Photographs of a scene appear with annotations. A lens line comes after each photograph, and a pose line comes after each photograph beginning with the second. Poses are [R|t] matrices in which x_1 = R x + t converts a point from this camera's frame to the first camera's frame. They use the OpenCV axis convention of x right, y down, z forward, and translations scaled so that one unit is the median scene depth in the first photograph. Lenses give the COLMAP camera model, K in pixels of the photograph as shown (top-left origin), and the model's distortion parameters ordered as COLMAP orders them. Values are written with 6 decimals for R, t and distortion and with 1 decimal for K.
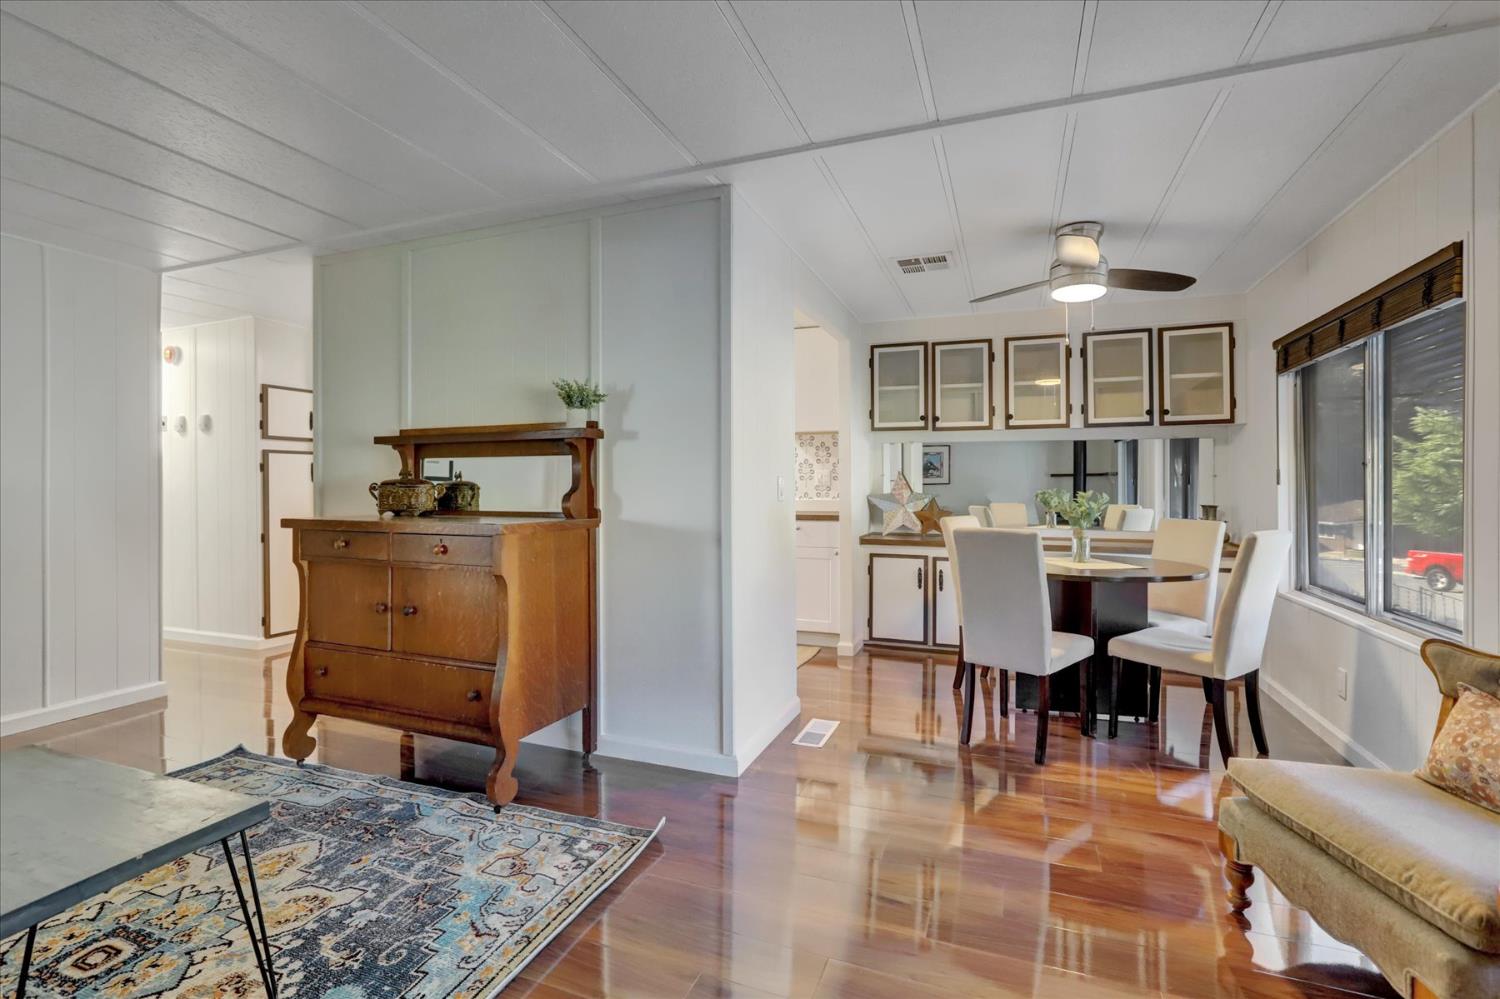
lens RADIAL K [[690.7, 0, 749.7], [0, 690.7, 488.5], [0, 0, 1]] dist [-0.023144, 0.007031]
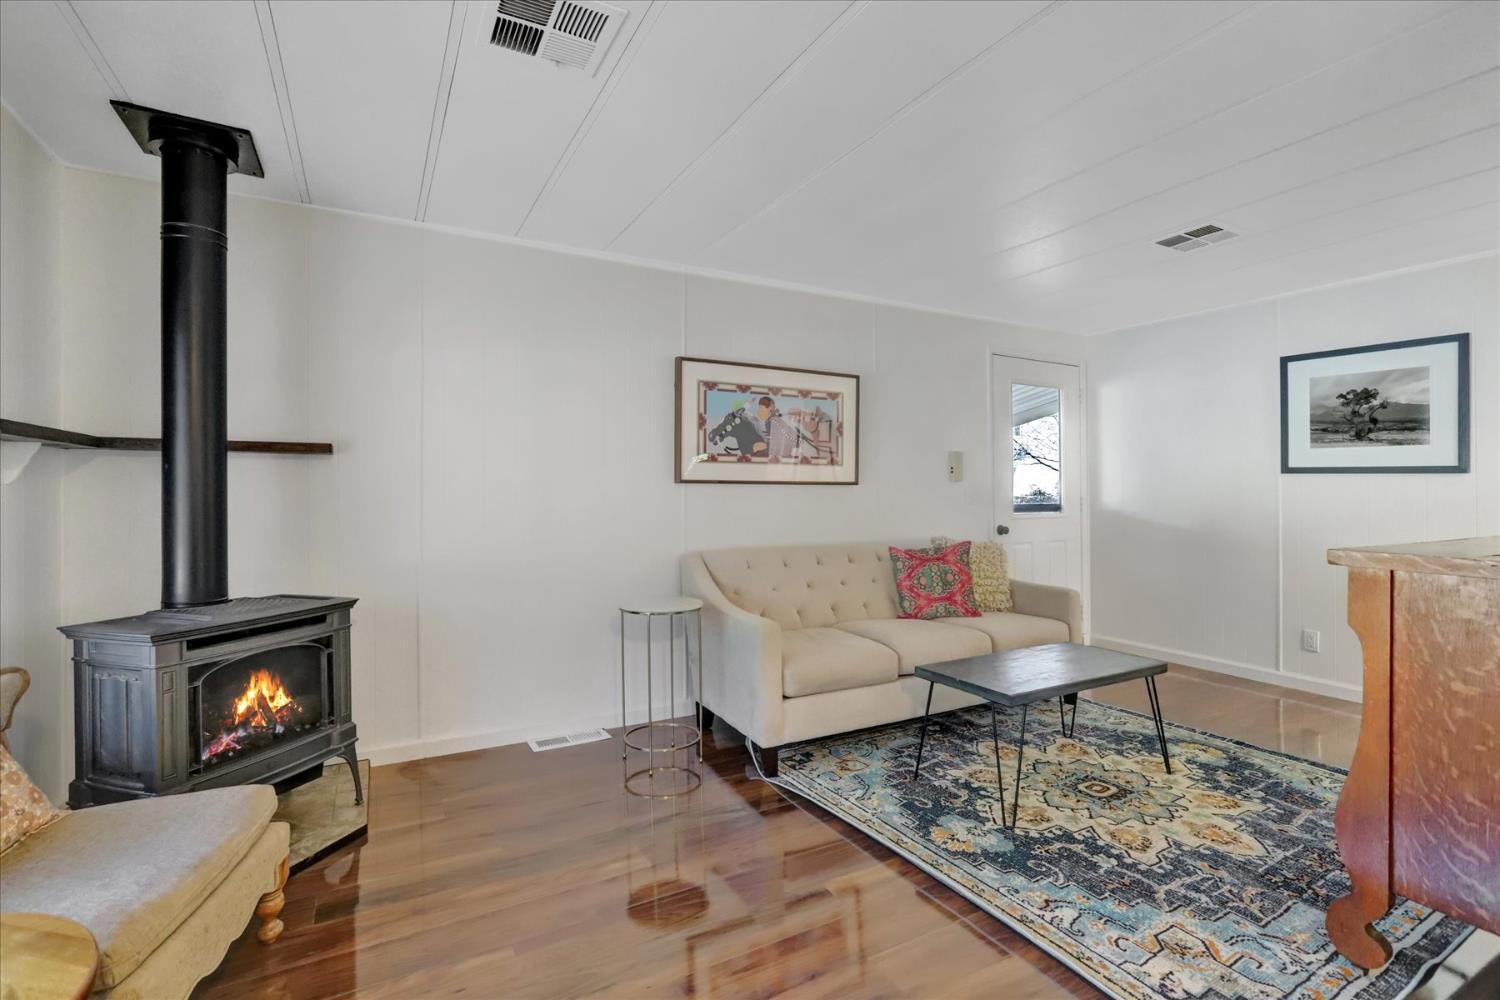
lens RADIAL K [[726.1, 0, 754.6], [0, 726.1, 493.6], [0, 0, 1]] dist [0.004252, 0.000530]
pose [[-0.657365, 0.009622, -0.753511, 0.182908], [0.003612, 0.999947, 0.009618, -0.004911], [0.753564, 0.003601, -0.657365, 0.323845]]
